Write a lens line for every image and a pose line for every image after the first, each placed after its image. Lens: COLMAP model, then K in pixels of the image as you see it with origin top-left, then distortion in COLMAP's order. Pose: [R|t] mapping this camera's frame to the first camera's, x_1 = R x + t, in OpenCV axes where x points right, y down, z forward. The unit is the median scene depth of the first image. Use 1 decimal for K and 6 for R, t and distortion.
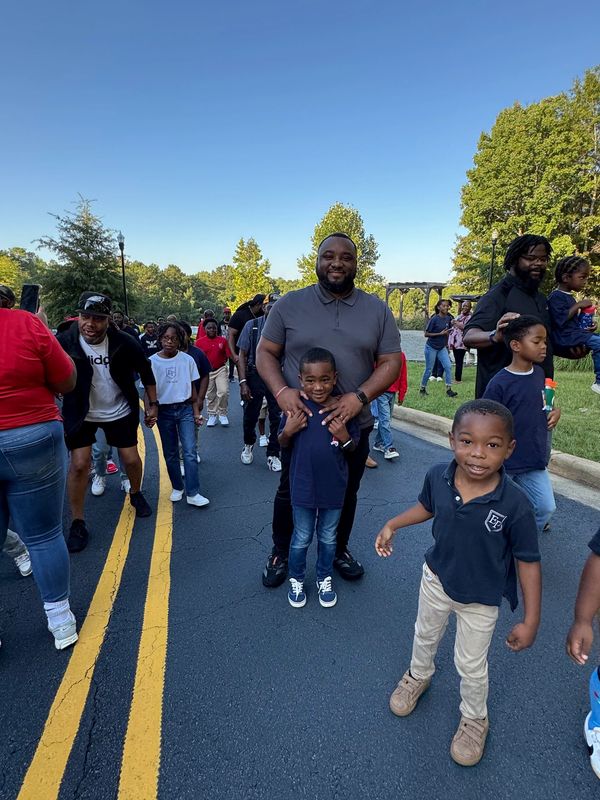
lens RADIAL K [[445.0, 0, 303.7], [0, 445.0, 397.6], [0, 0, 1]] dist [-0.008653, 0.002946]
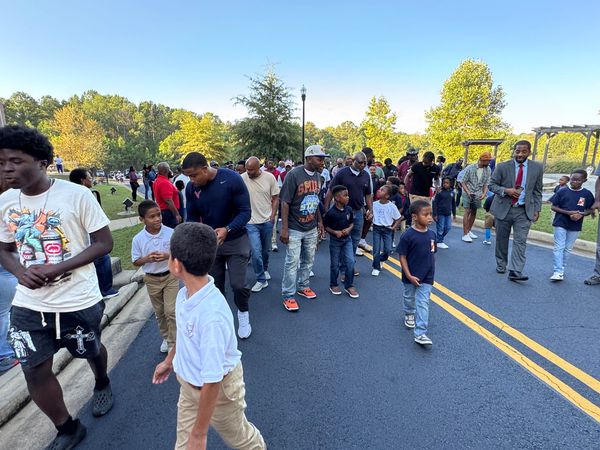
lens RADIAL K [[333.8, 0, 297.1], [0, 333.8, 220.7], [0, 0, 1]] dist [-0.008653, 0.002946]
pose [[0.956425, 0.054721, -0.286804, -0.127374], [-0.055271, 0.998452, 0.006184, -0.021445], [0.286699, 0.009938, 0.957969, 0.135128]]
